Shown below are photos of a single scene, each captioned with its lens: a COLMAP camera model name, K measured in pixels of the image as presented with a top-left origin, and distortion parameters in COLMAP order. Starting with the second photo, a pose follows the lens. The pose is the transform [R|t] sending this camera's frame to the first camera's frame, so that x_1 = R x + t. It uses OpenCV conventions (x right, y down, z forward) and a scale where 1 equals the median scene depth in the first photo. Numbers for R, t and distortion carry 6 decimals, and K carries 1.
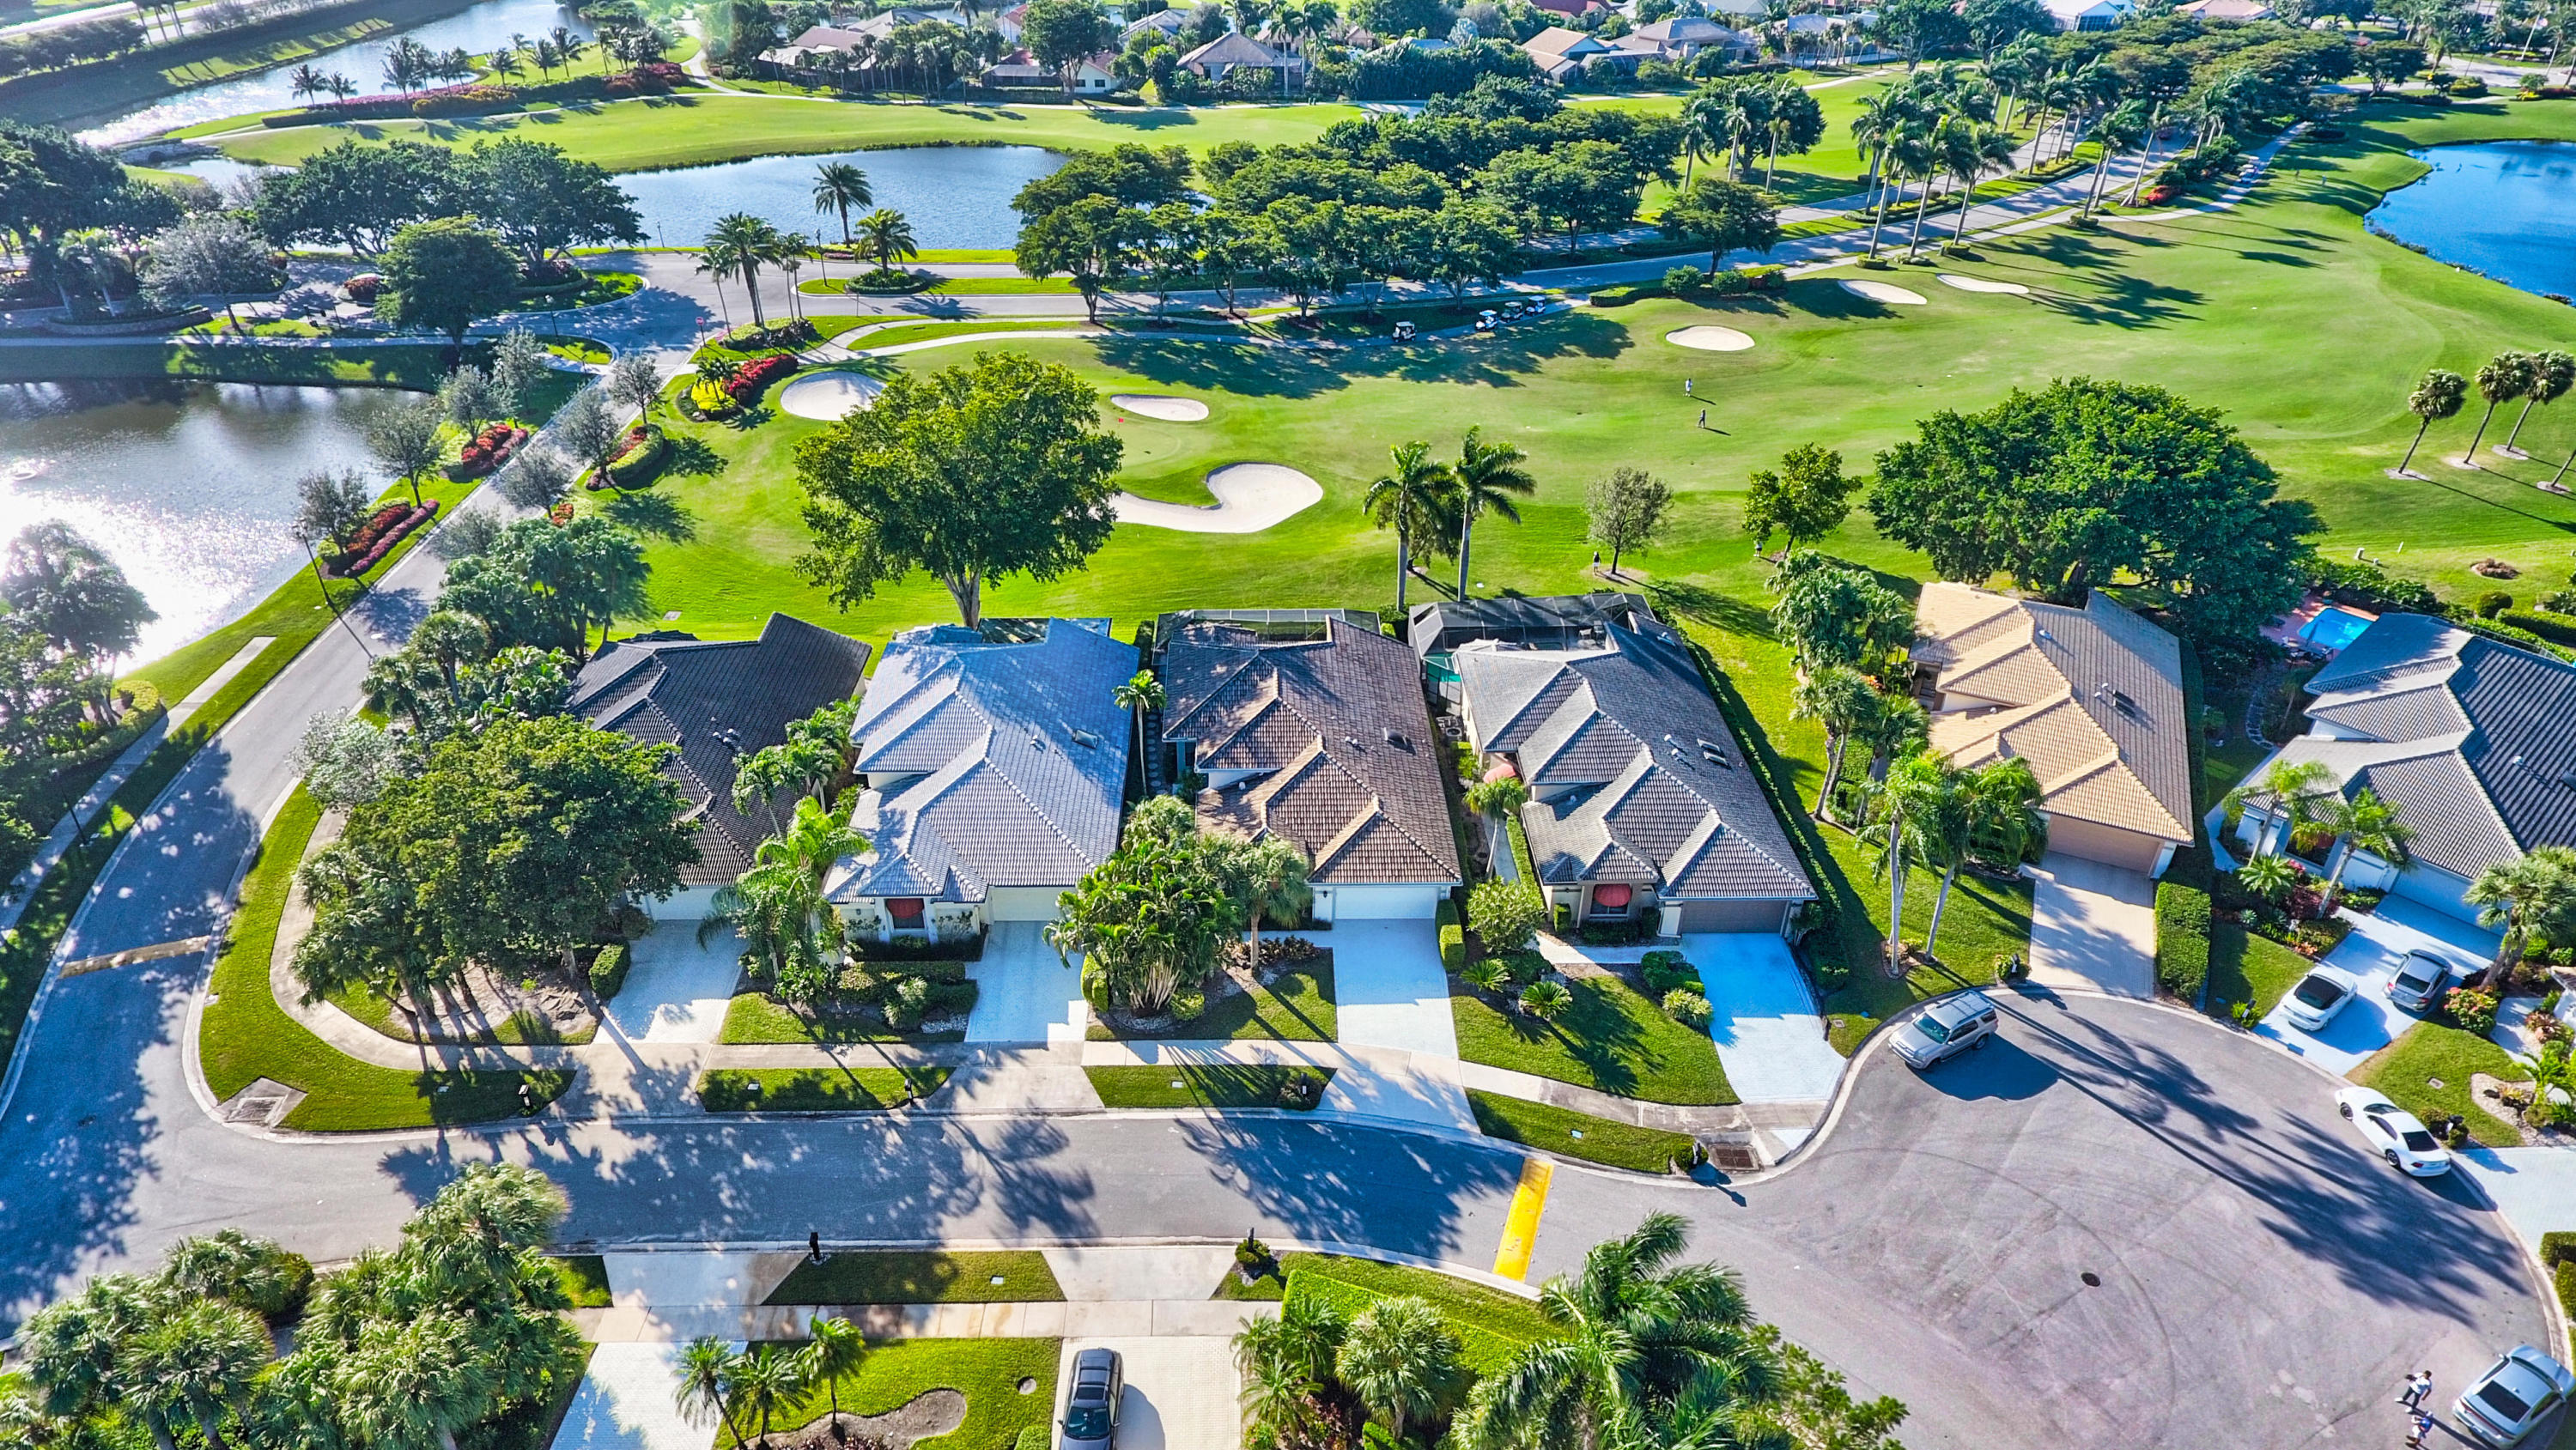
lens RADIAL K [[1516.8, 0, 1260.5], [0, 1516.8, 722.7], [0, 0, 1]] dist [-0.003702, -0.000316]
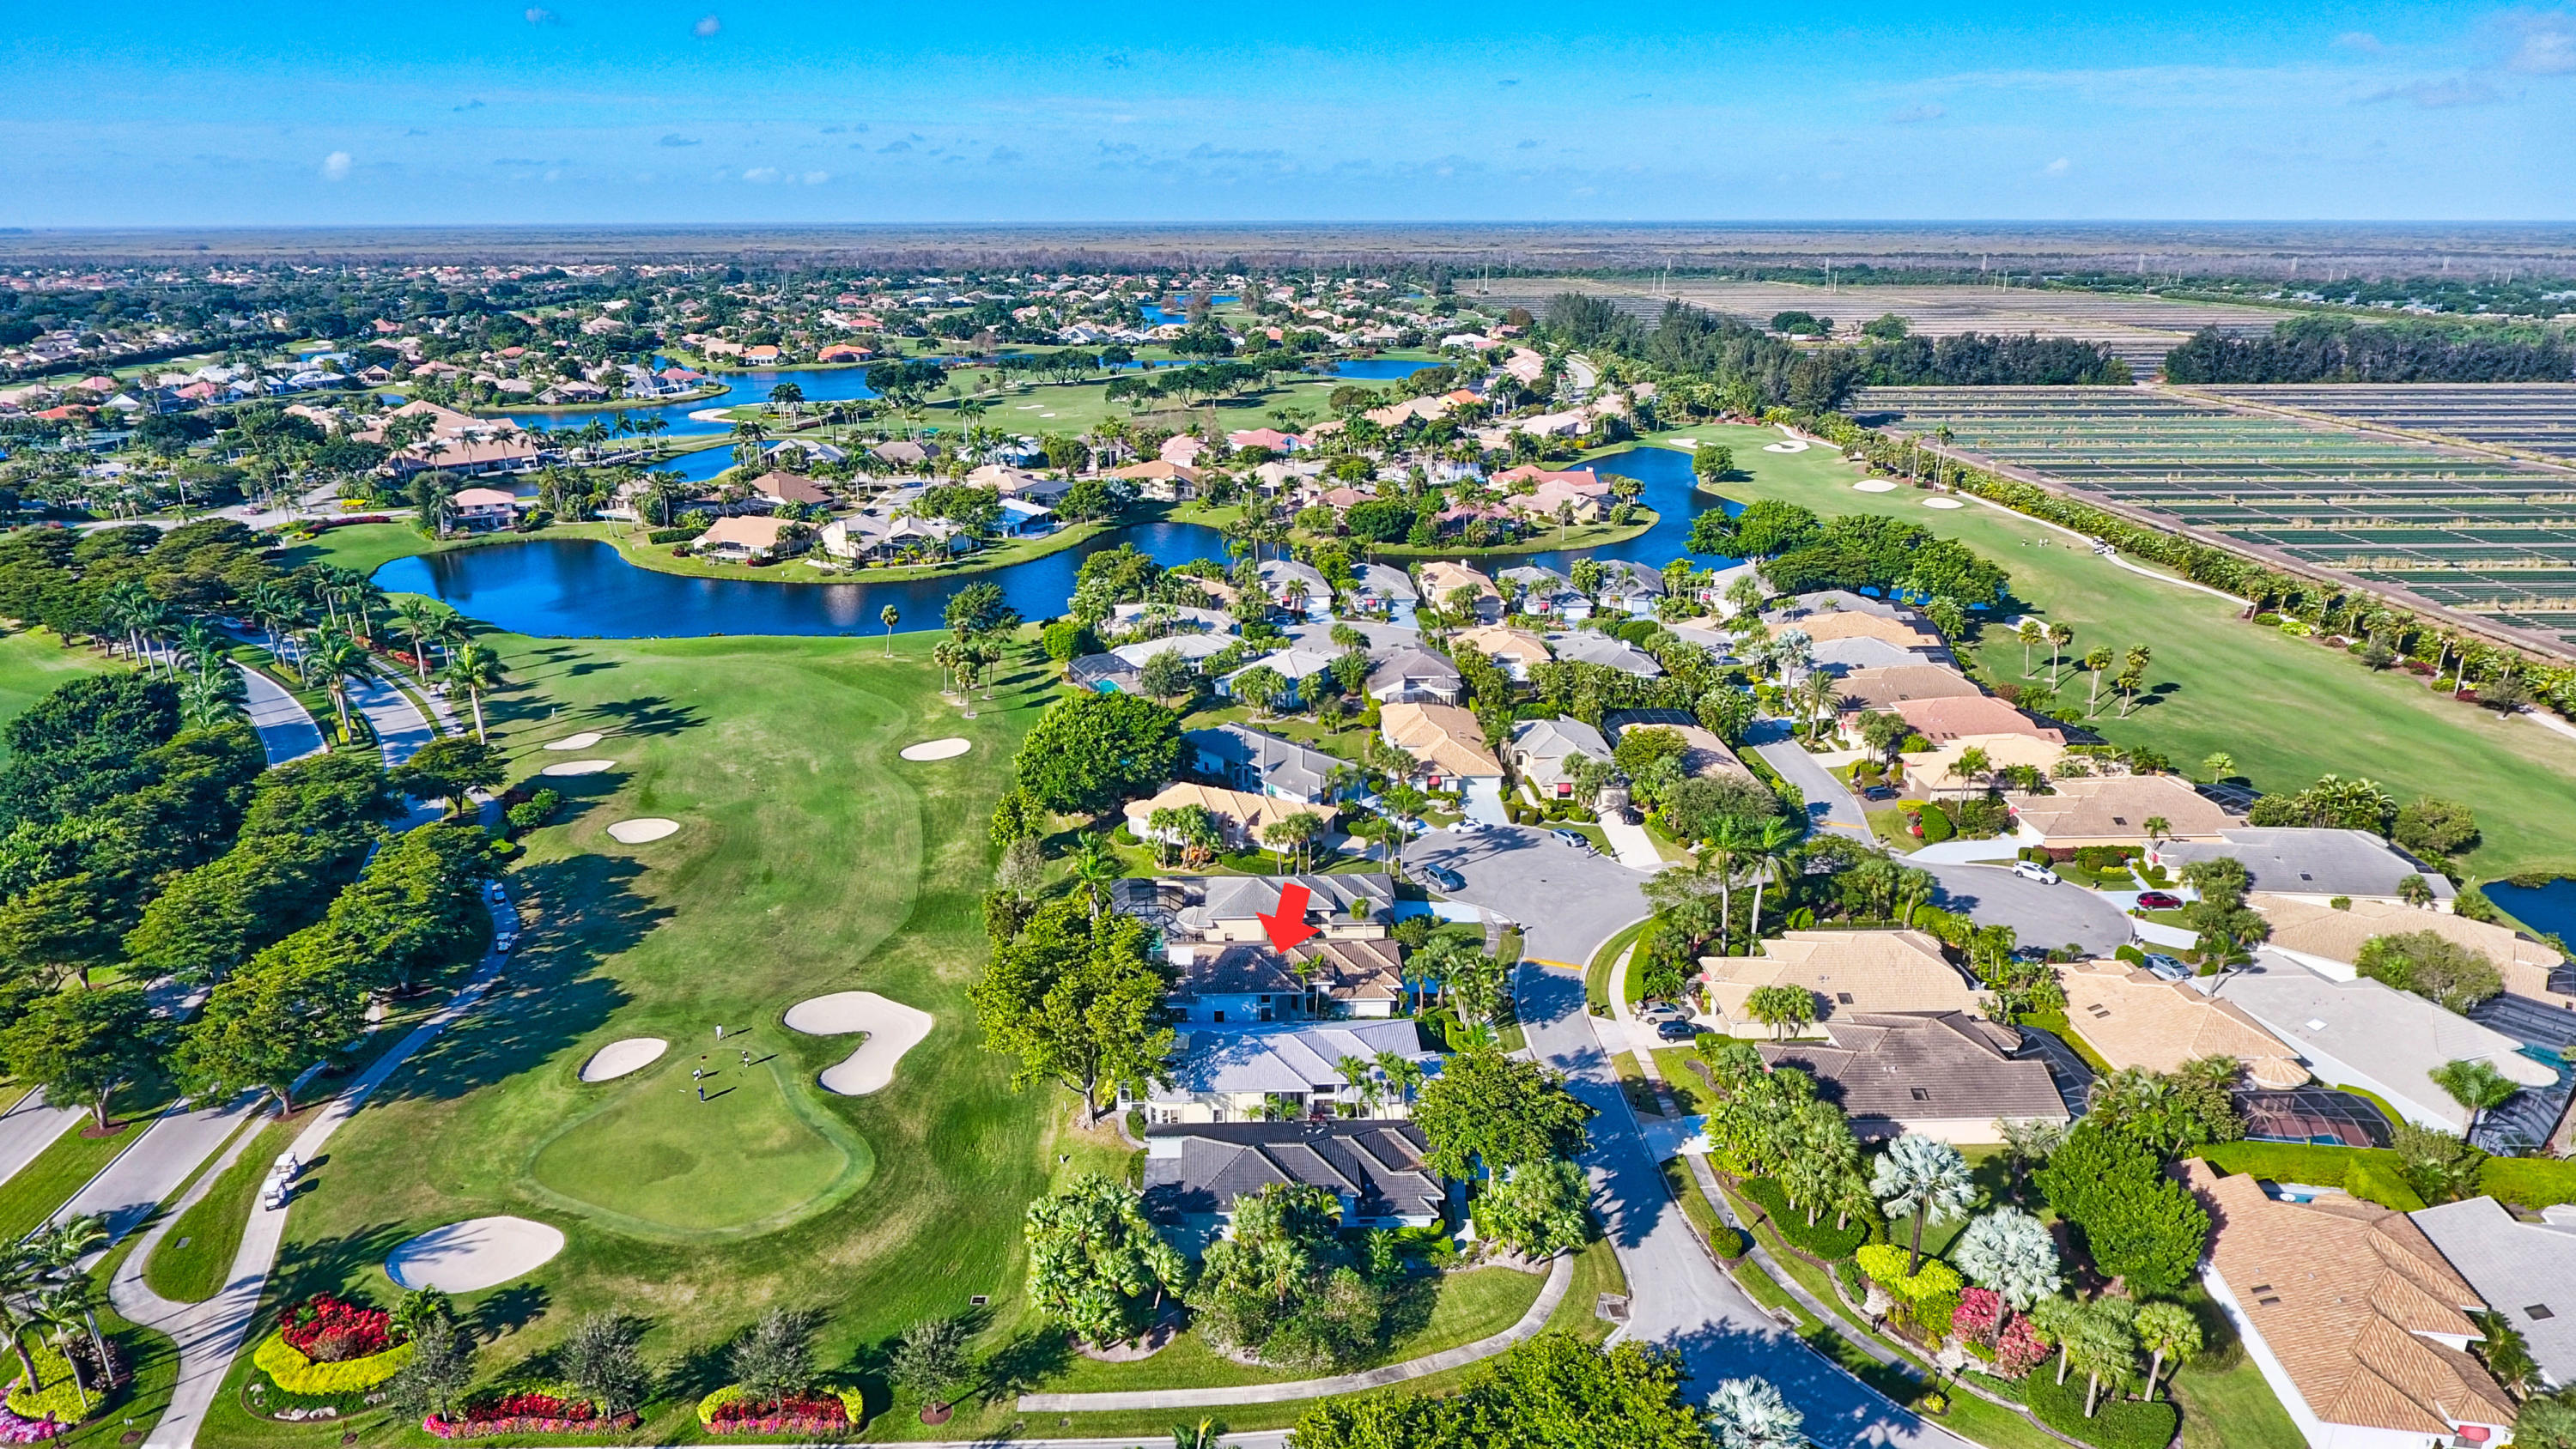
lens RADIAL K [[1534.6, 0, 1233.1], [0, 1534.6, 652.3], [0, 0, 1]] dist [-0.005108, -0.001410]
pose [[-0.009949, -0.273851, 0.961721, -1.792315], [0.518975, 0.820680, 0.239059, -0.841389], [-0.854731, 0.501488, 0.133957, 0.653767]]
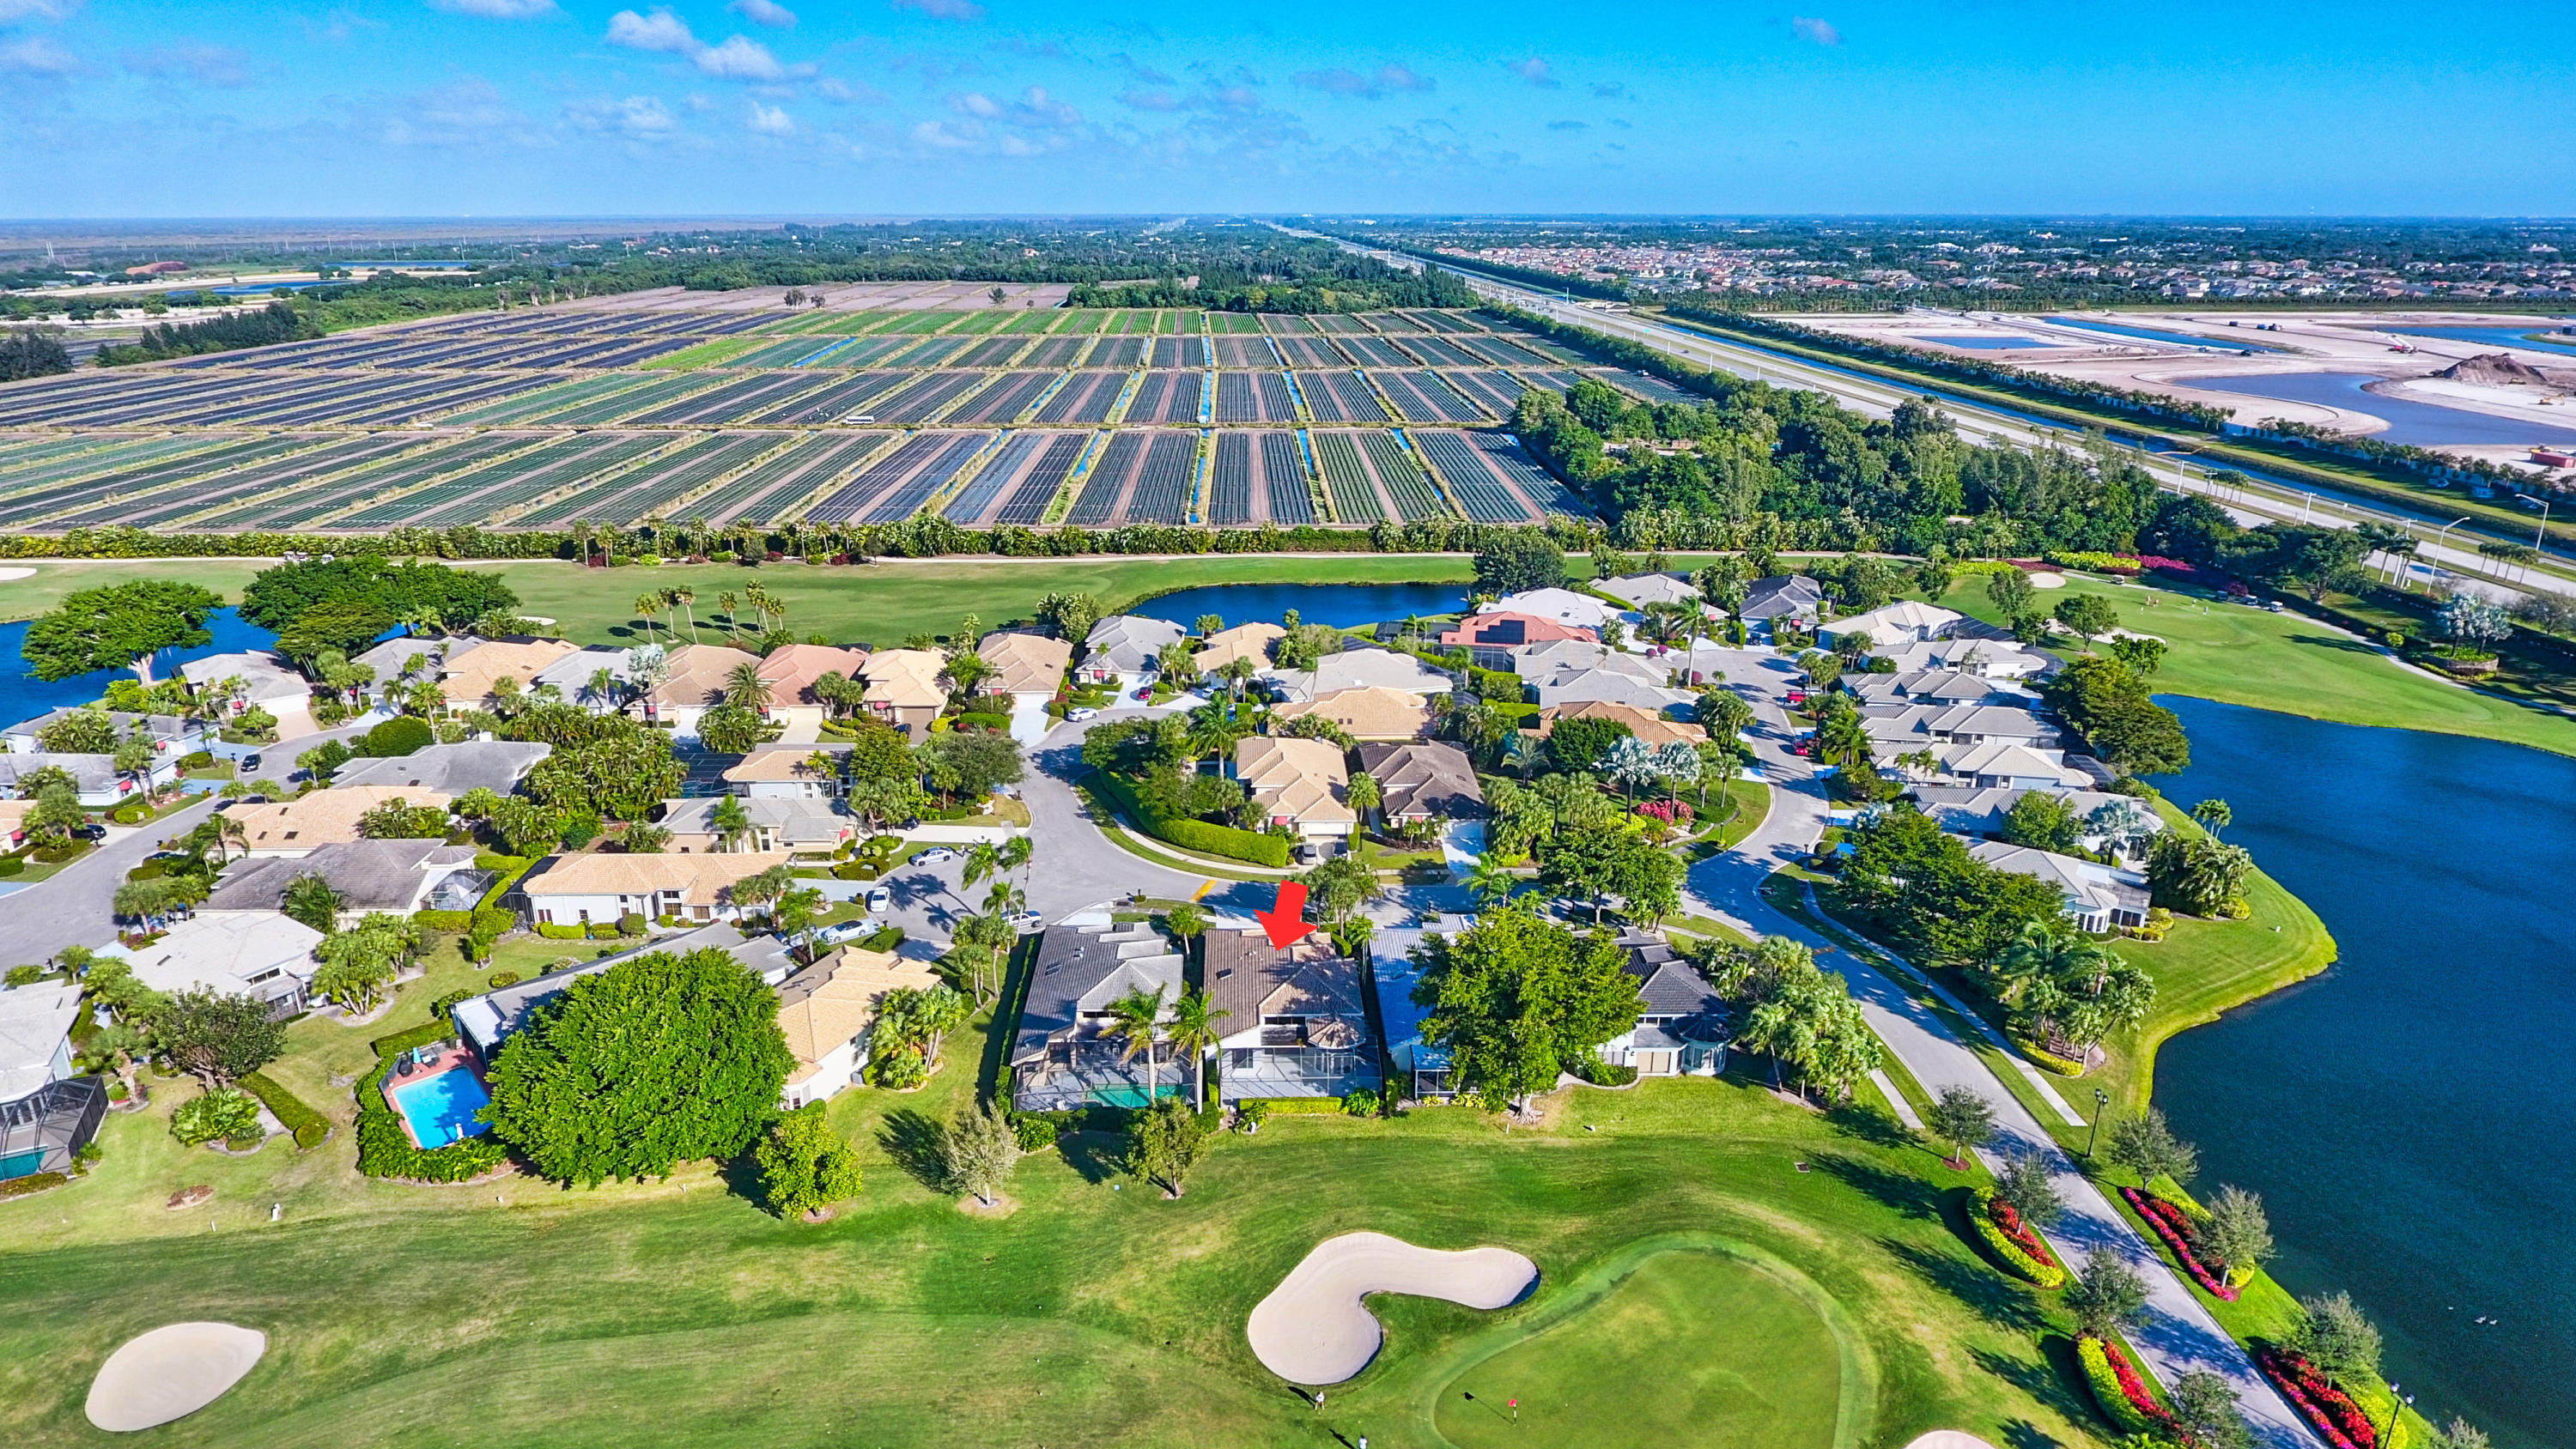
lens RADIAL K [[1536.9, 0, 1263.4], [0, 1536.9, 730.5], [0, 0, 1]] dist [-0.002980, -0.000477]
pose [[-0.999976, 0.004738, -0.005088, 0.057925], [-0.000850, 0.643012, 0.765856, -1.679034], [0.006901, 0.765842, -0.642992, 2.083316]]
